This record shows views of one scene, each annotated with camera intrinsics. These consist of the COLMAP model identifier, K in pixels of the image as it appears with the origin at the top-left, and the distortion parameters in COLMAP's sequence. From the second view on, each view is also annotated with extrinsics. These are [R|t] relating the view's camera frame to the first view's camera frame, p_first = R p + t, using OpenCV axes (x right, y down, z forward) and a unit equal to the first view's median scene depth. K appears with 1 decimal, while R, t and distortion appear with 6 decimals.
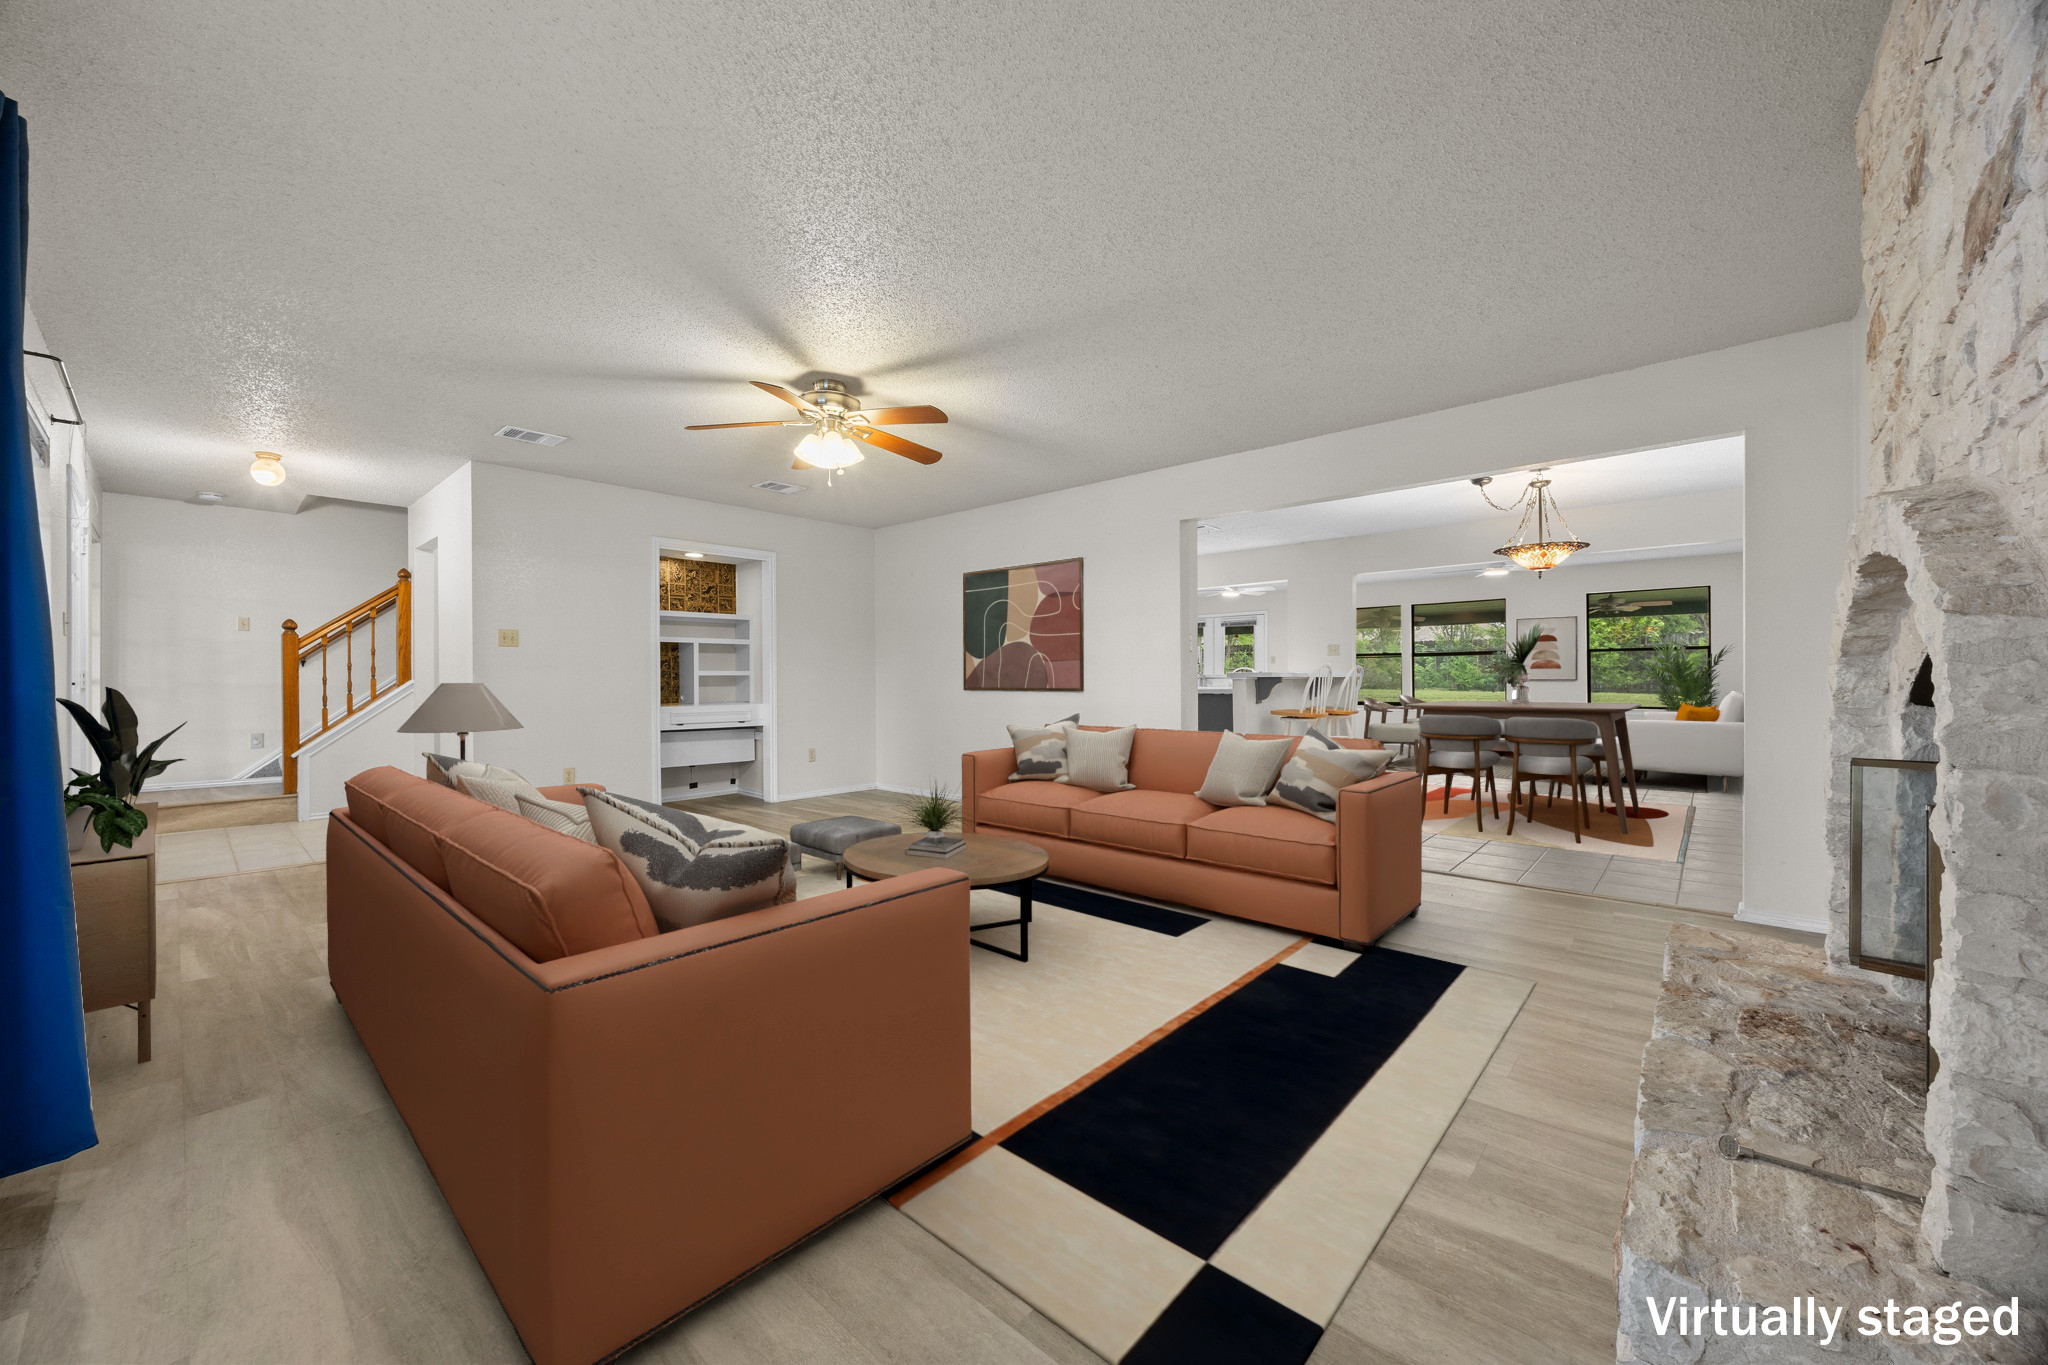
lens RADIAL K [[765.1, 0, 1024.0], [0, 765.1, 682.5], [0, 0, 1]] dist [0.028905, -0.000058]
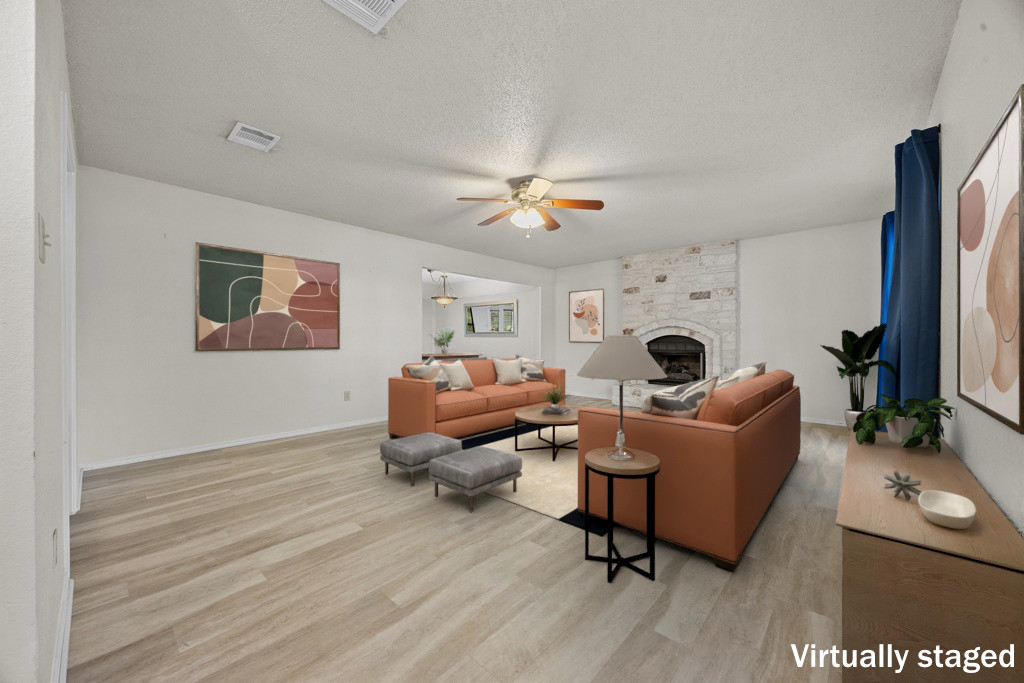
lens RADIAL K [[386.4, 0, 512.0], [0, 386.4, 341.5], [0, 0, 1]] dist [0.000143, -0.000411]
pose [[-0.005548, 0.008968, 0.999944, -0.688427], [0.020455, 0.999752, -0.008853, 0.010847], [-0.999775, 0.020404, -0.005730, 0.621588]]
